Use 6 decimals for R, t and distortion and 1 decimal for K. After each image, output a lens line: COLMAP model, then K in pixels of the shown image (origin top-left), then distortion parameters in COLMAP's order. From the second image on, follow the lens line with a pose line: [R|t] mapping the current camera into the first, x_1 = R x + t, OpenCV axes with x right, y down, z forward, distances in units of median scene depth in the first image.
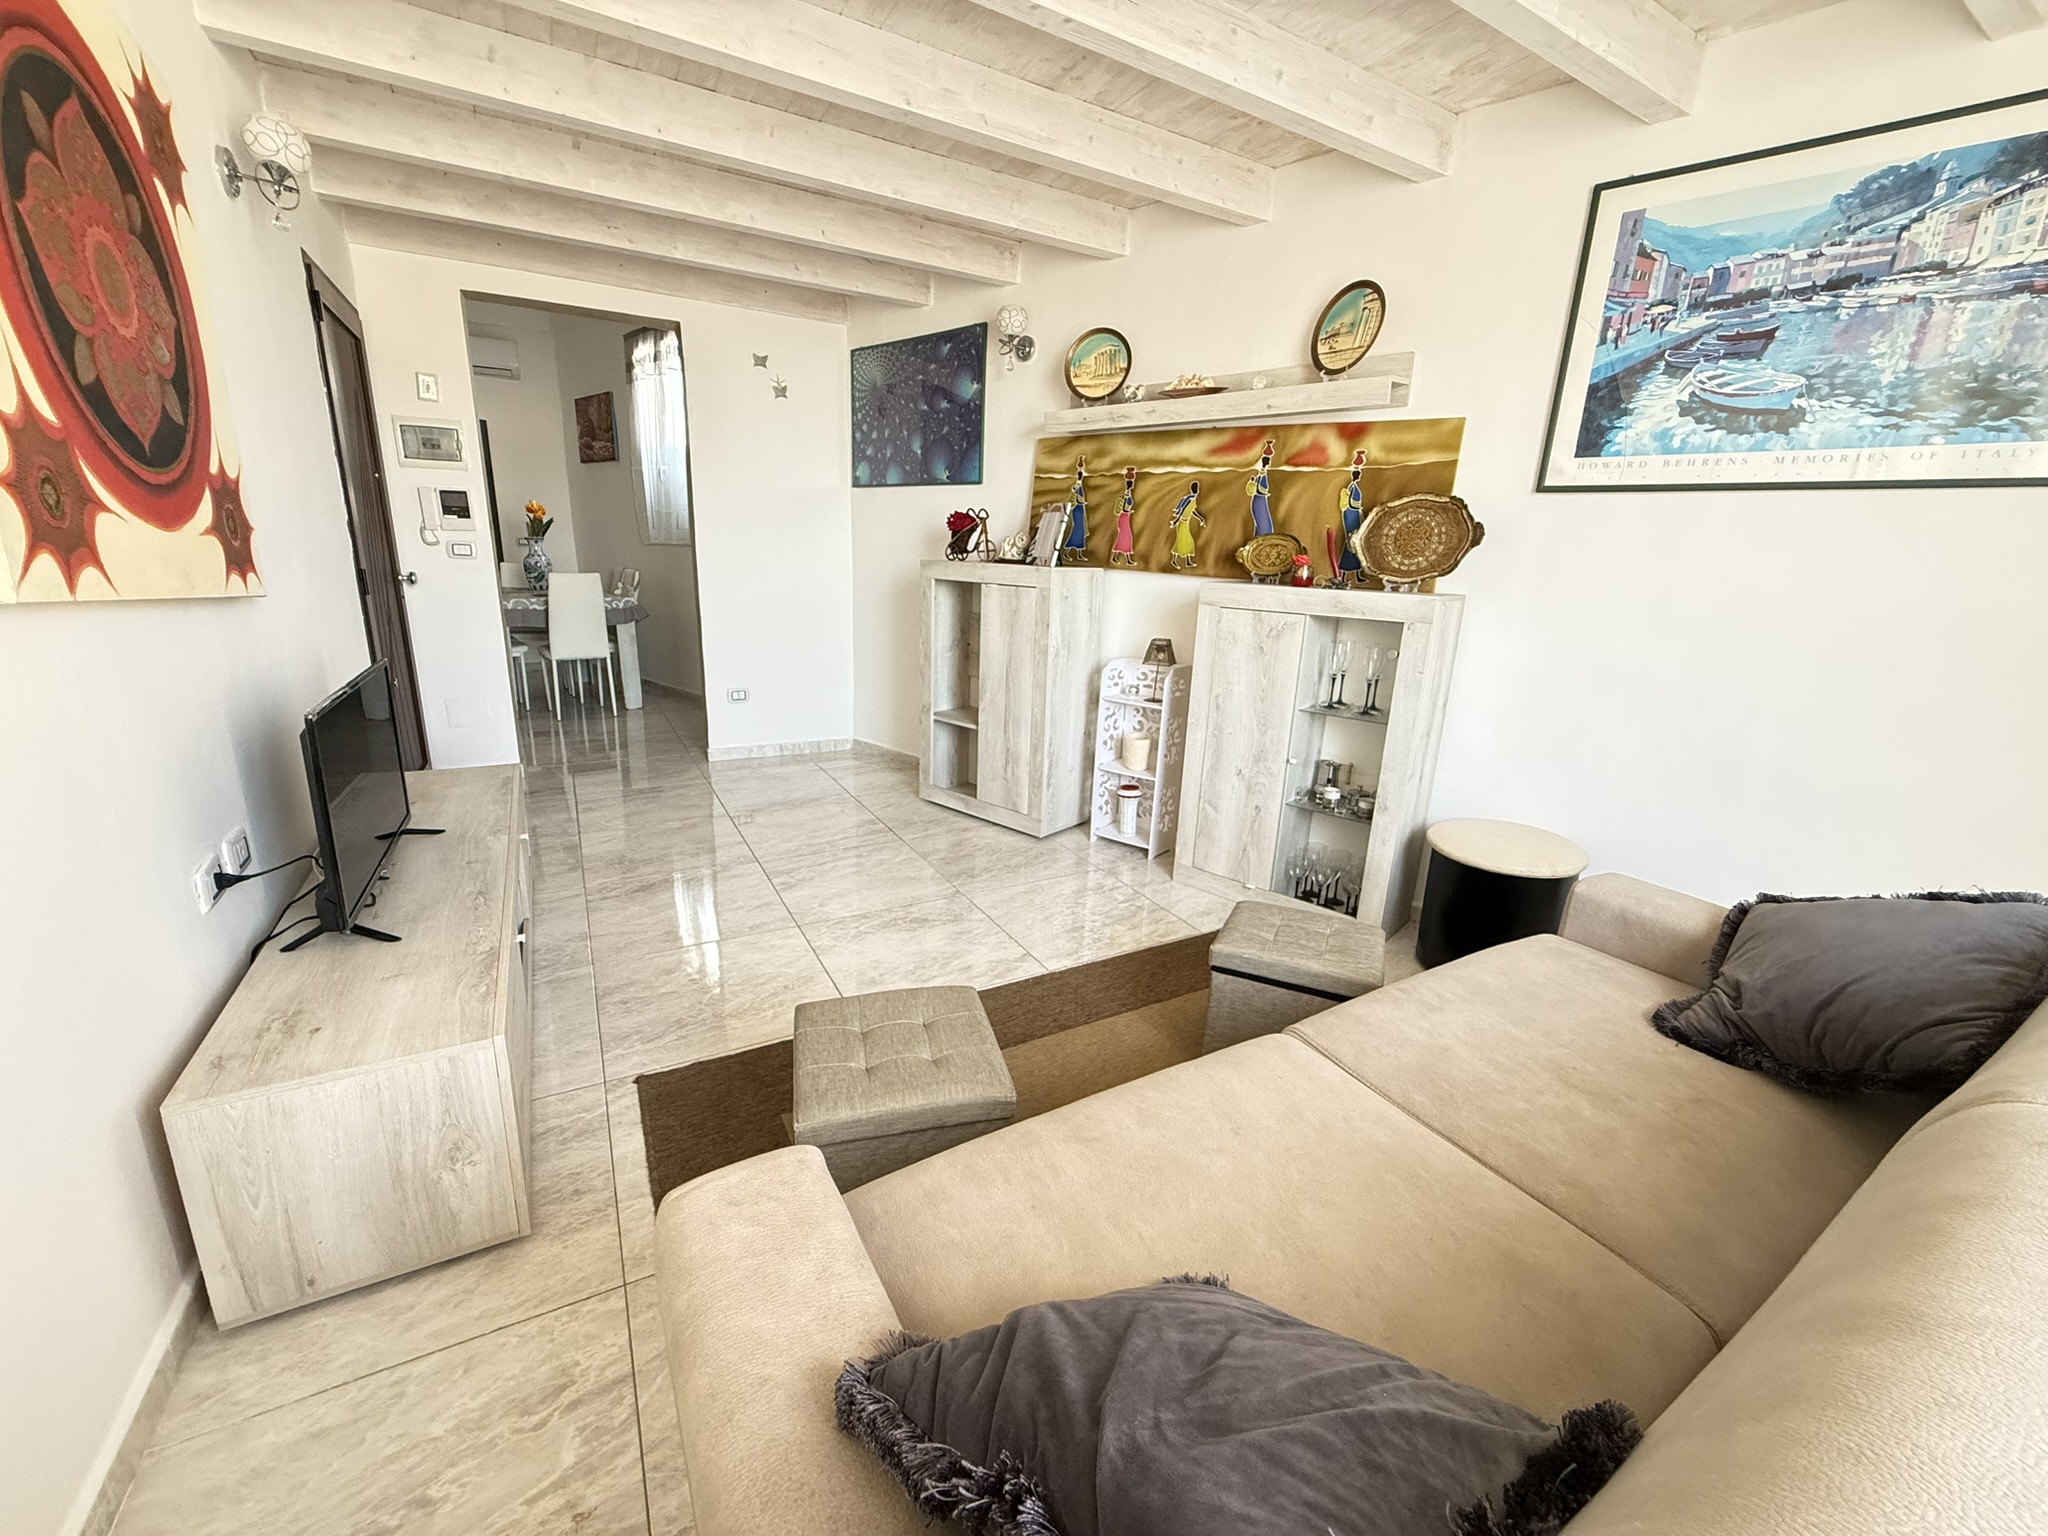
lens RADIAL K [[813.9, 0, 1027.8], [0, 813.9, 765.3], [0, 0, 1]] dist [0.000258, 0.000562]
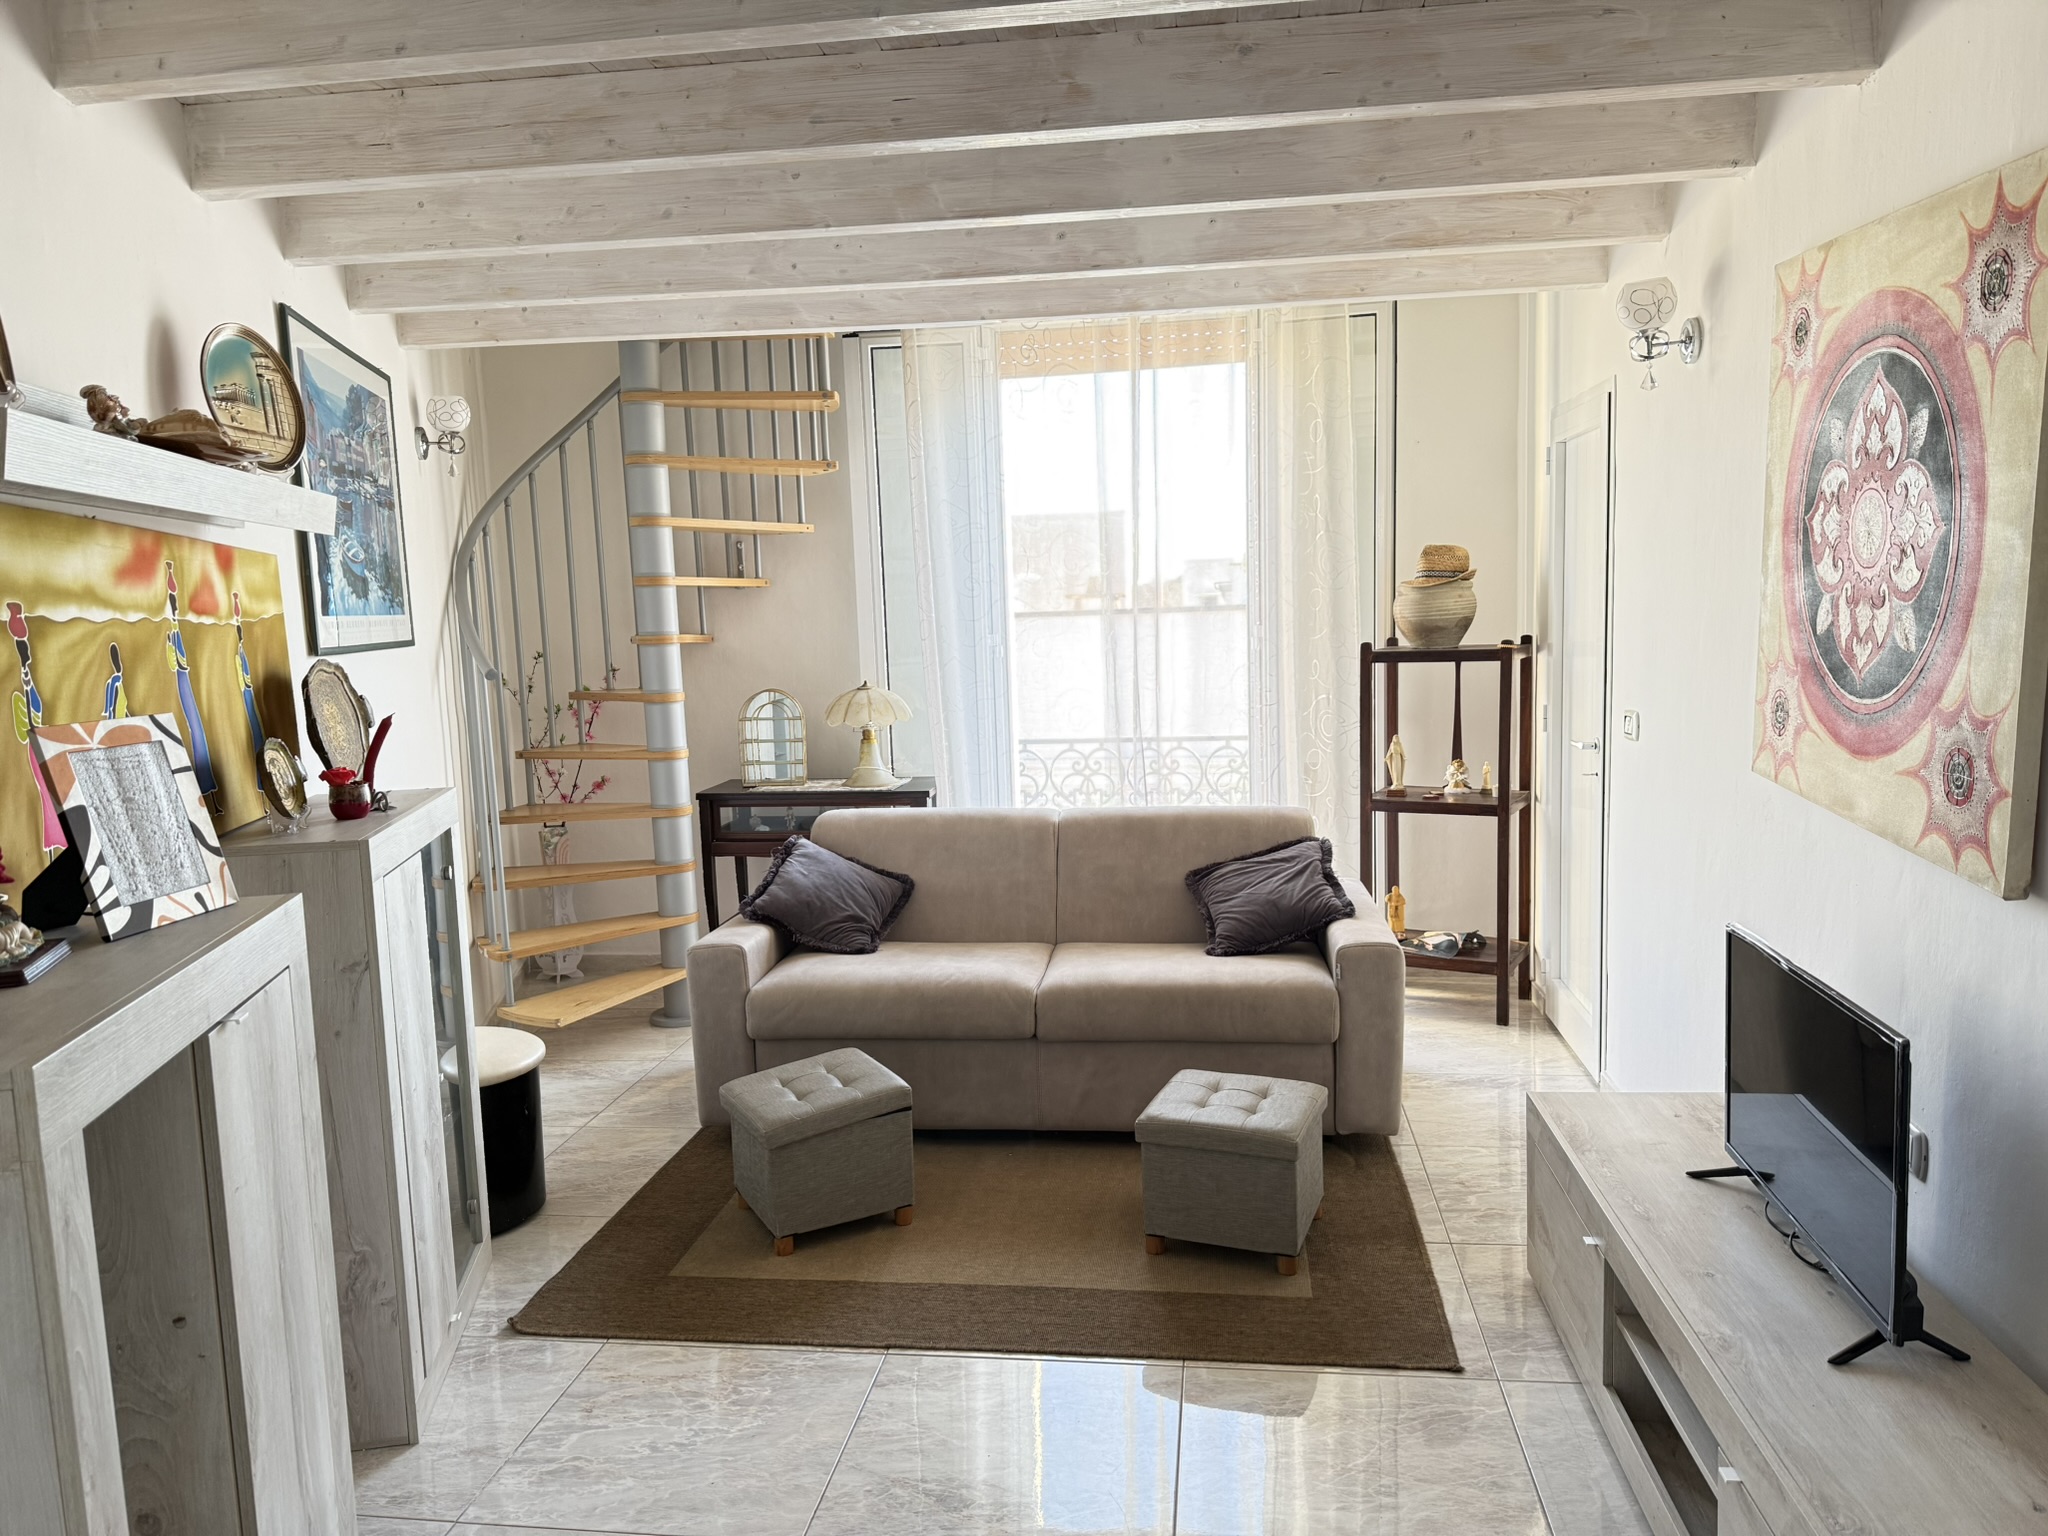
lens RADIAL K [[1447.1, 0, 1023.8], [0, 1447.1, 769.2], [0, 0, 1]] dist [0.030478, -0.035641]
pose [[-0.795227, -0.074683, 0.601695, -0.627738], [0.167487, 0.926712, 0.336383, -0.485933], [-0.582720, 0.368277, -0.724437, 1.361456]]
